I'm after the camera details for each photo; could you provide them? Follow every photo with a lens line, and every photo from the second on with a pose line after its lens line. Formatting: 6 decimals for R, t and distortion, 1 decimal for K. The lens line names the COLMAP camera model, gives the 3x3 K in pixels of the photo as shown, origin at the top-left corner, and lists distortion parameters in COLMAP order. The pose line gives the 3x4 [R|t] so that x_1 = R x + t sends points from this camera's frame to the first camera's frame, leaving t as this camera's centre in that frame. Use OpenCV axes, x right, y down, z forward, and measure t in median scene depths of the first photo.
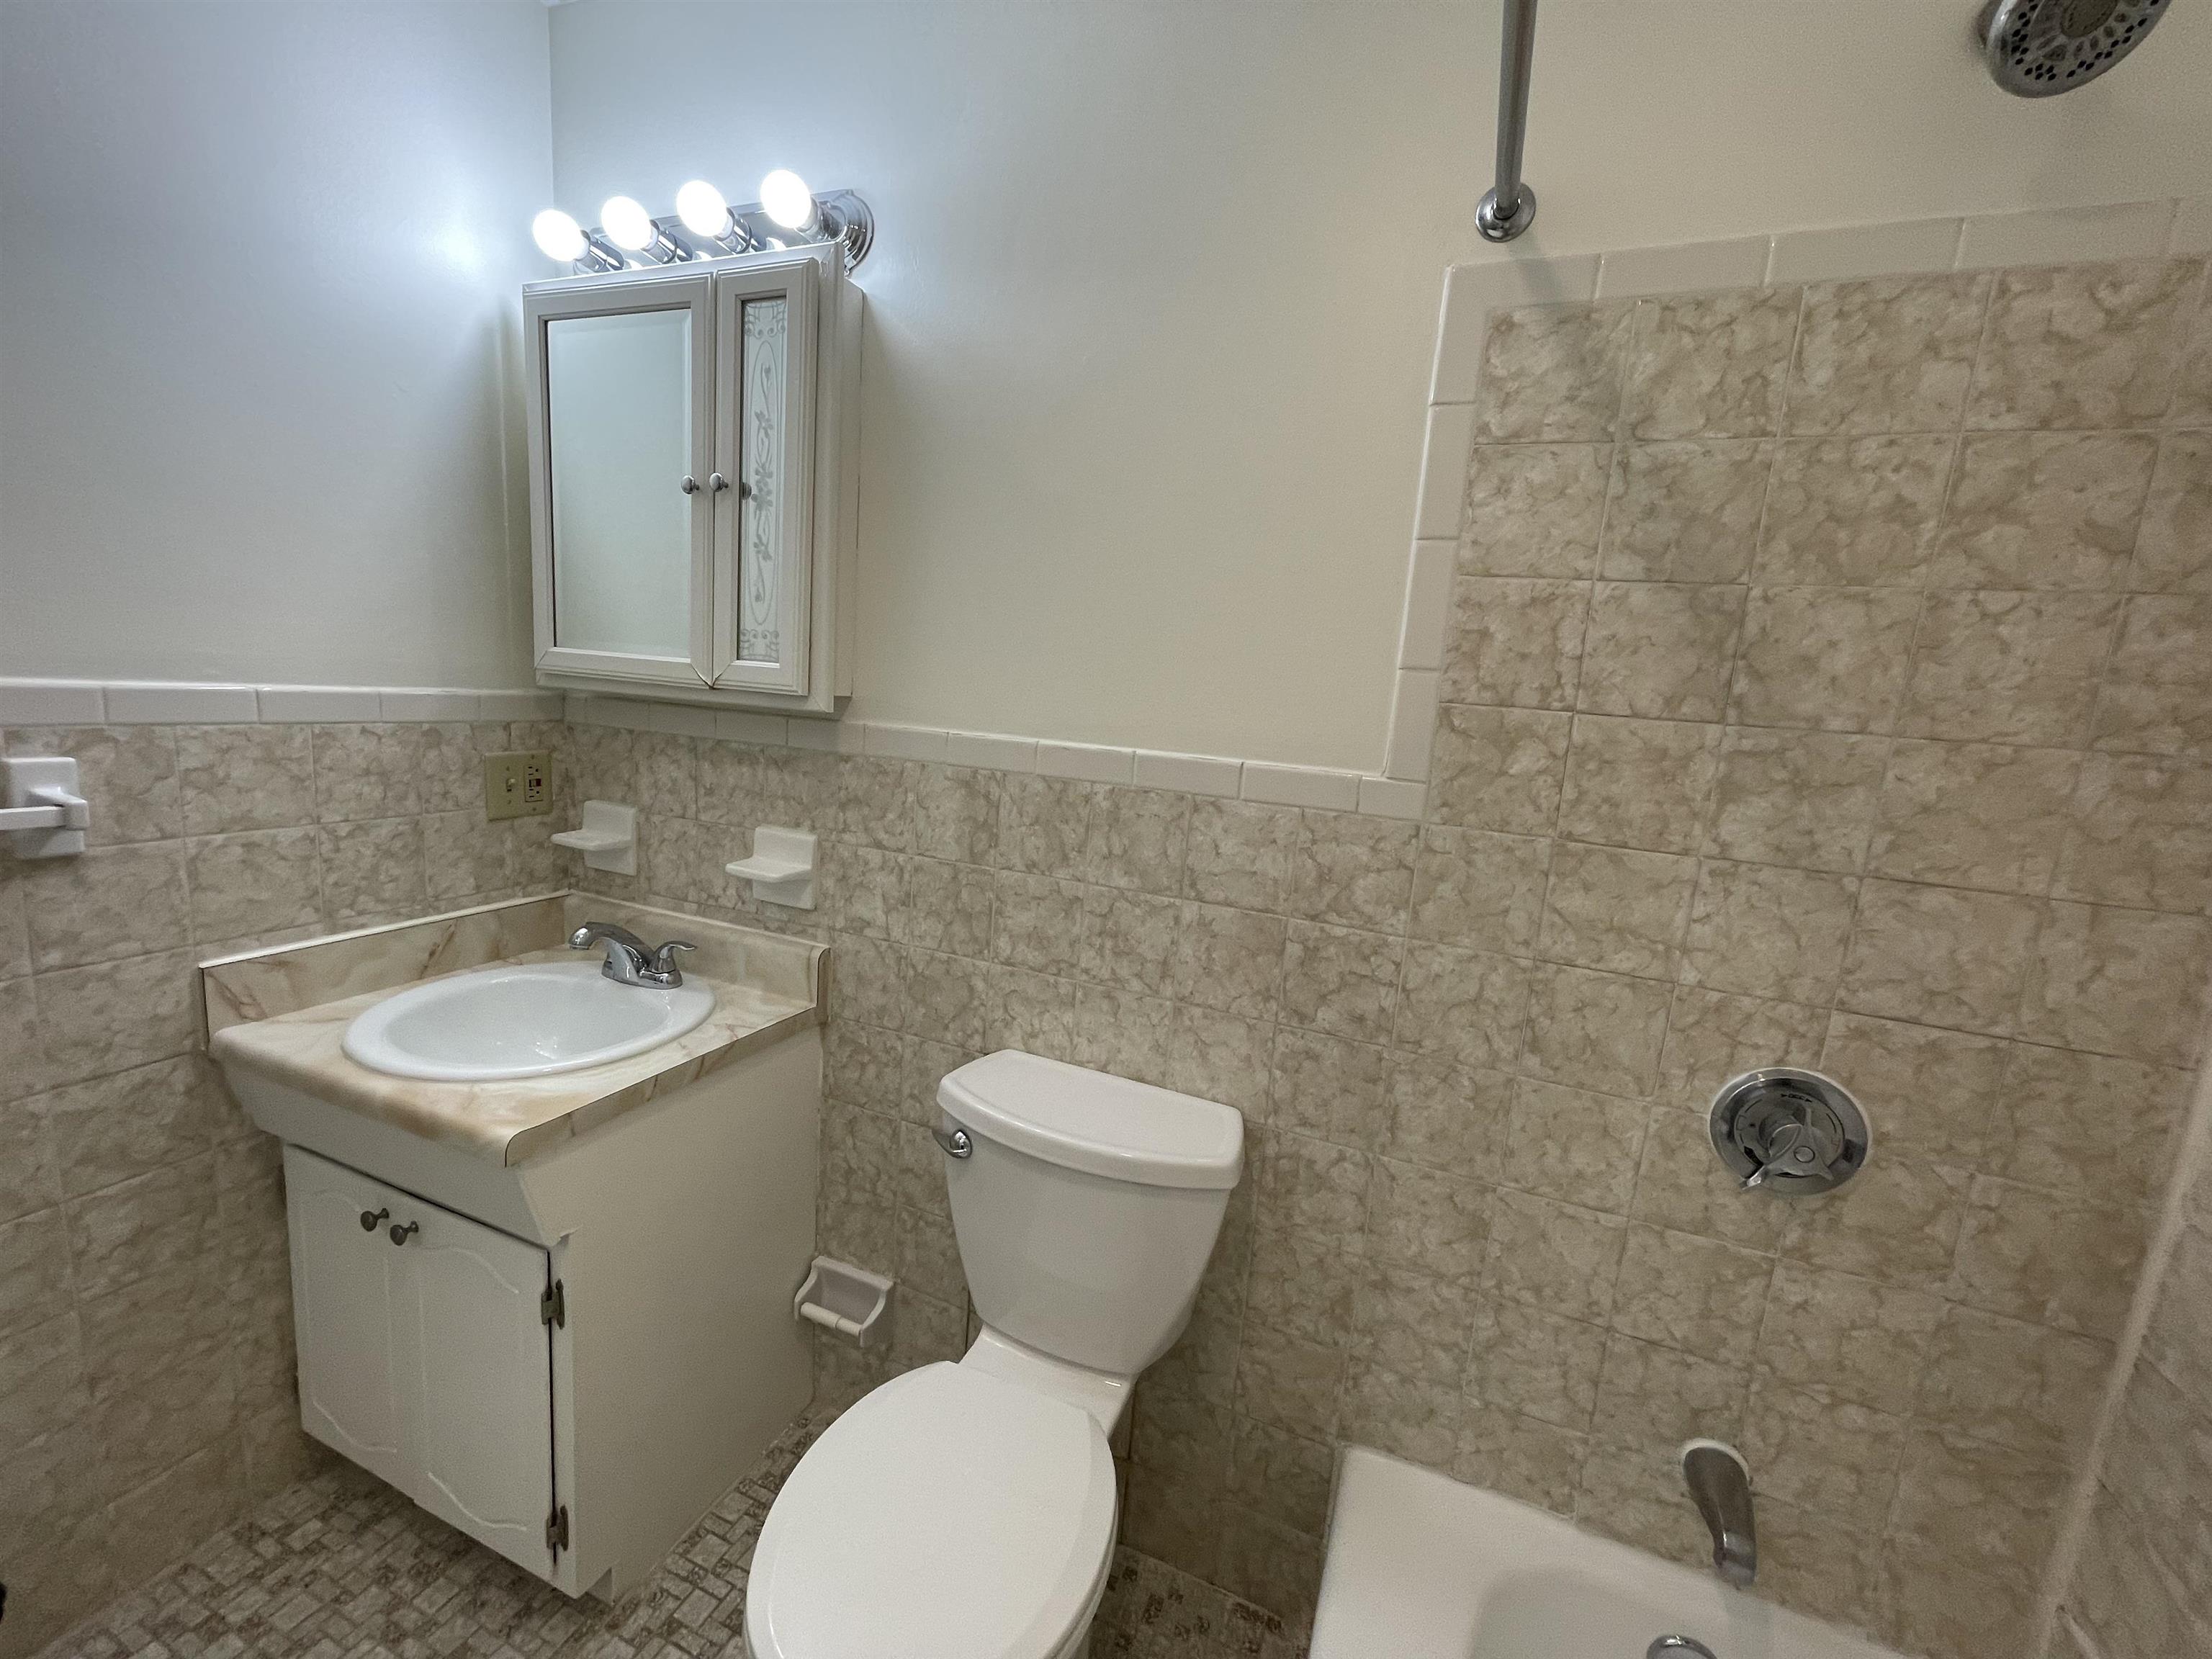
lens RADIAL K [[892.1, 0, 1100.7], [0, 892.1, 833.8], [0, 0, 1]] dist [-0.001460, 0.000157]
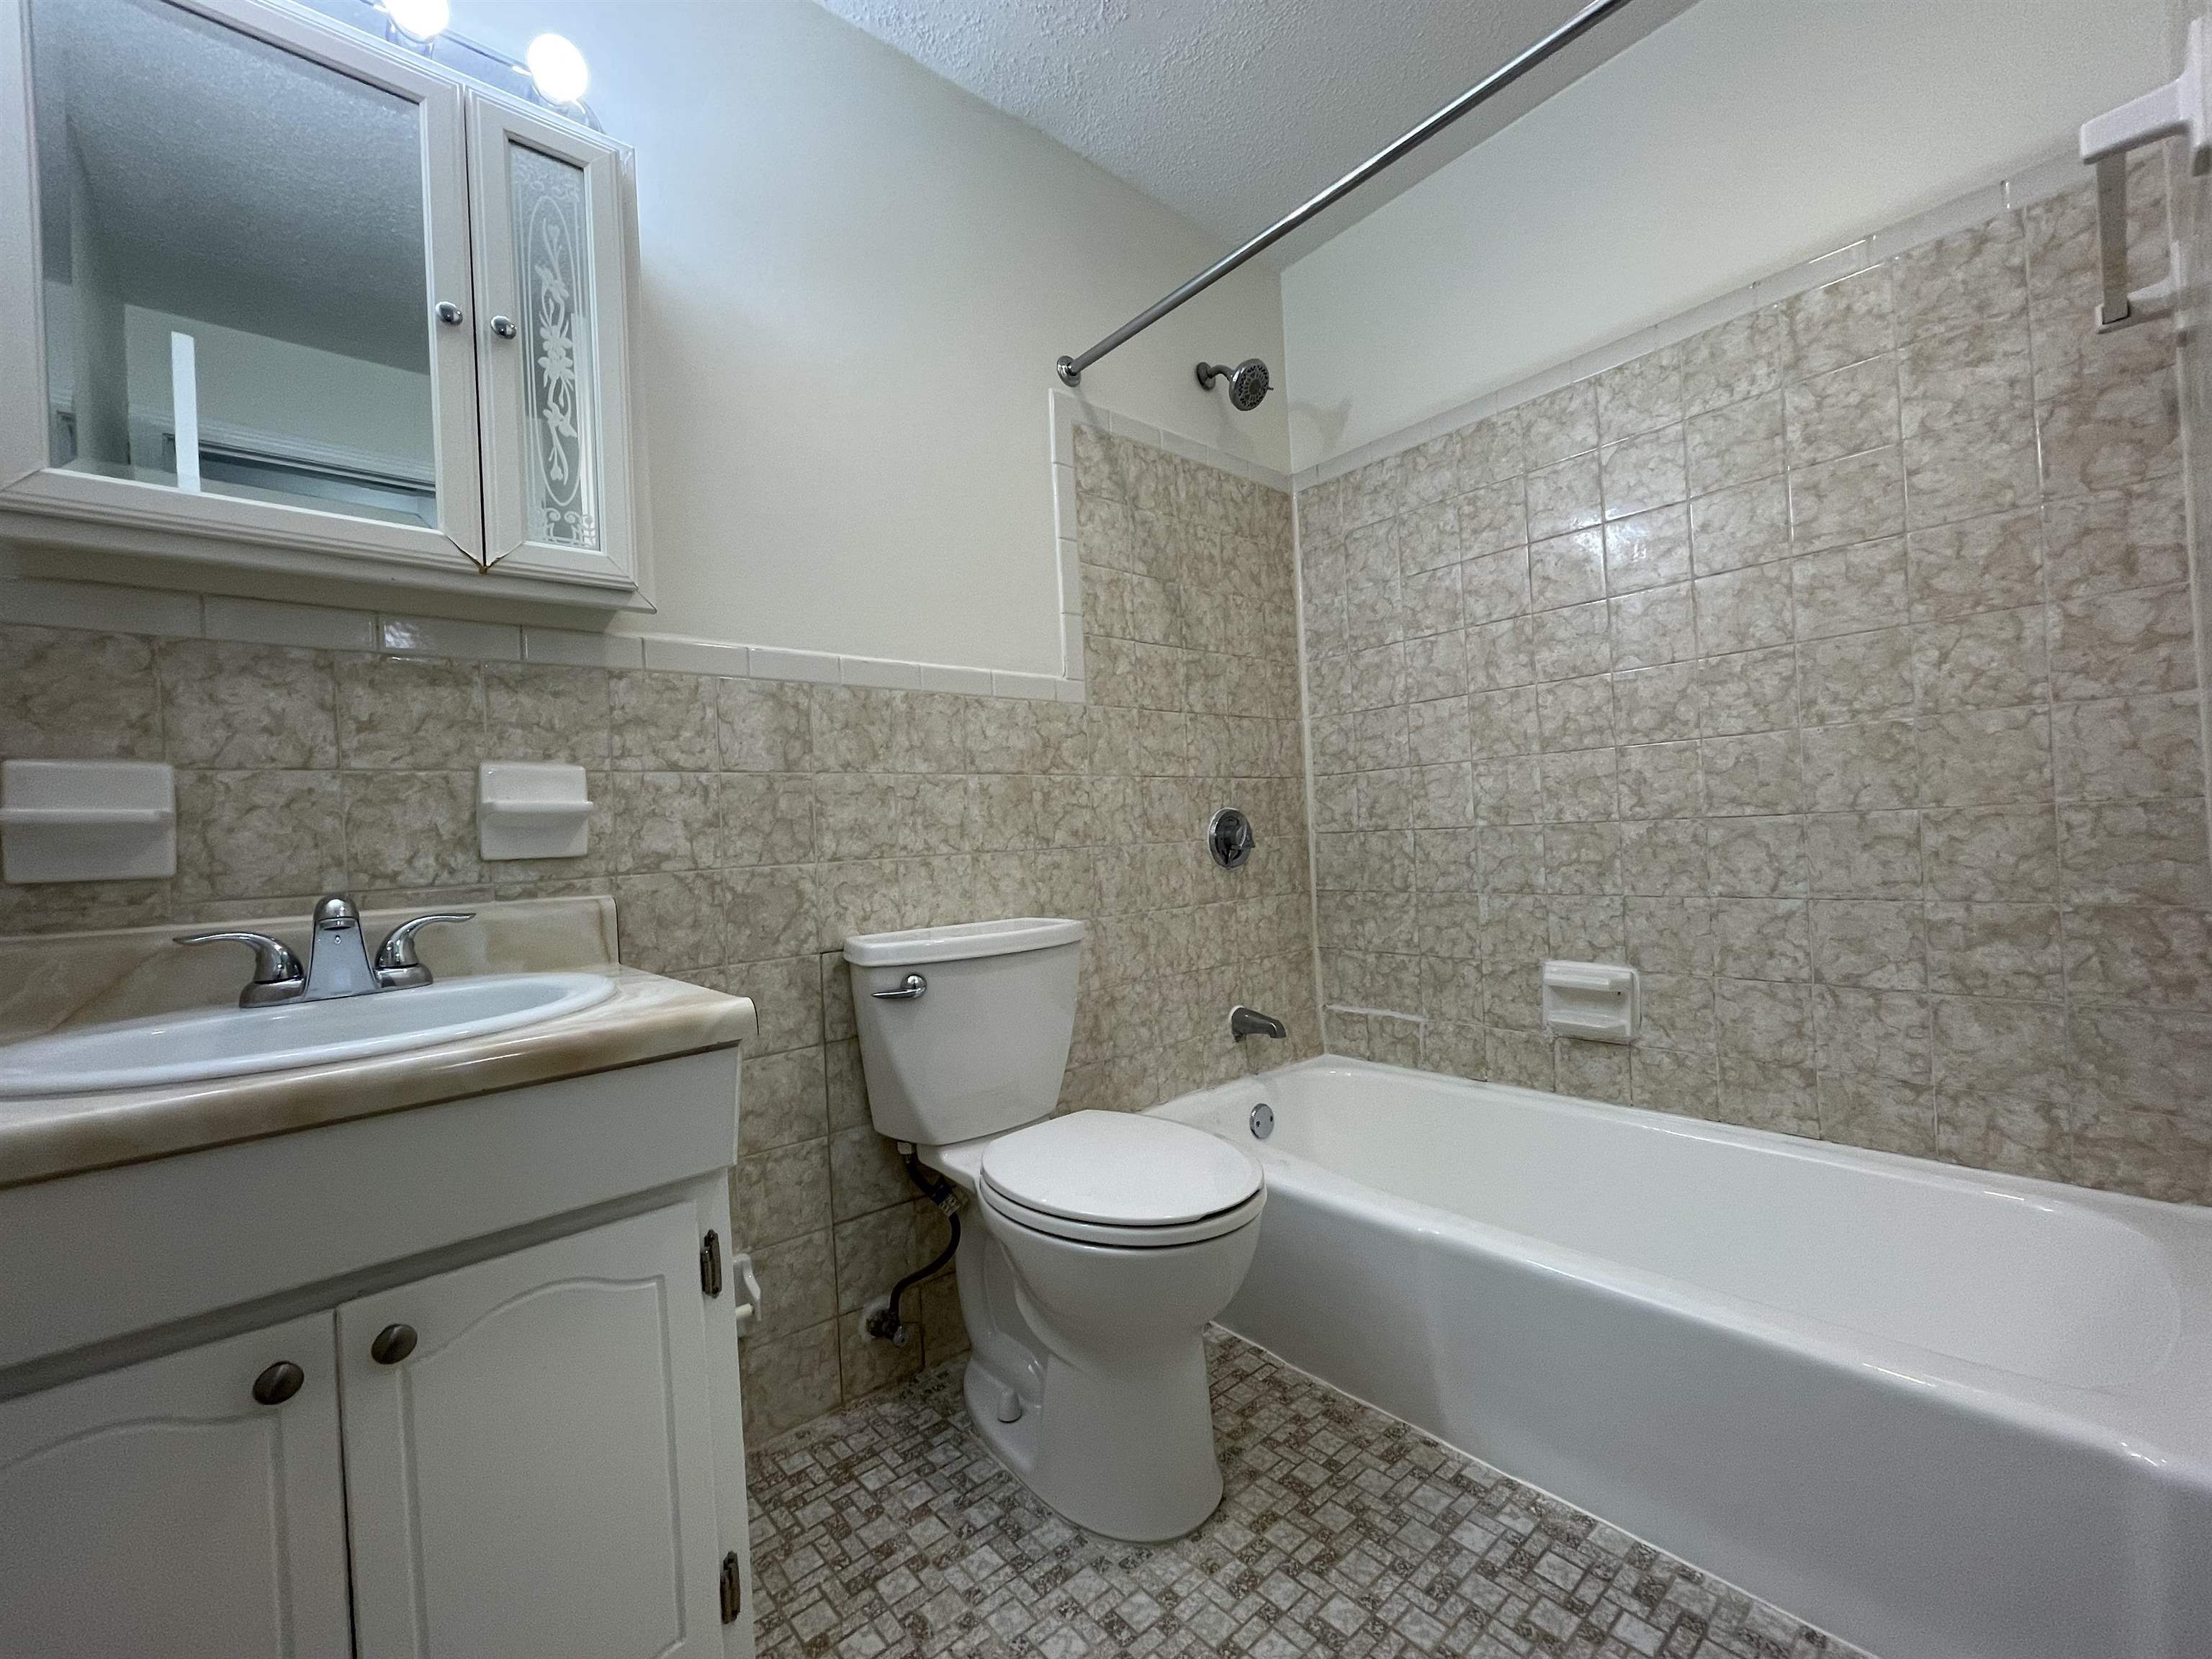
lens RADIAL K [[892.1, 0, 1100.7], [0, 892.1, 833.8], [0, 0, 1]] dist [-0.001460, 0.000157]
pose [[0.446791, -0.098817, 0.889164, -0.987496], [0.222037, 0.975033, -0.003210, 0.203681], [-0.866647, 0.198862, 0.457577, 0.224980]]
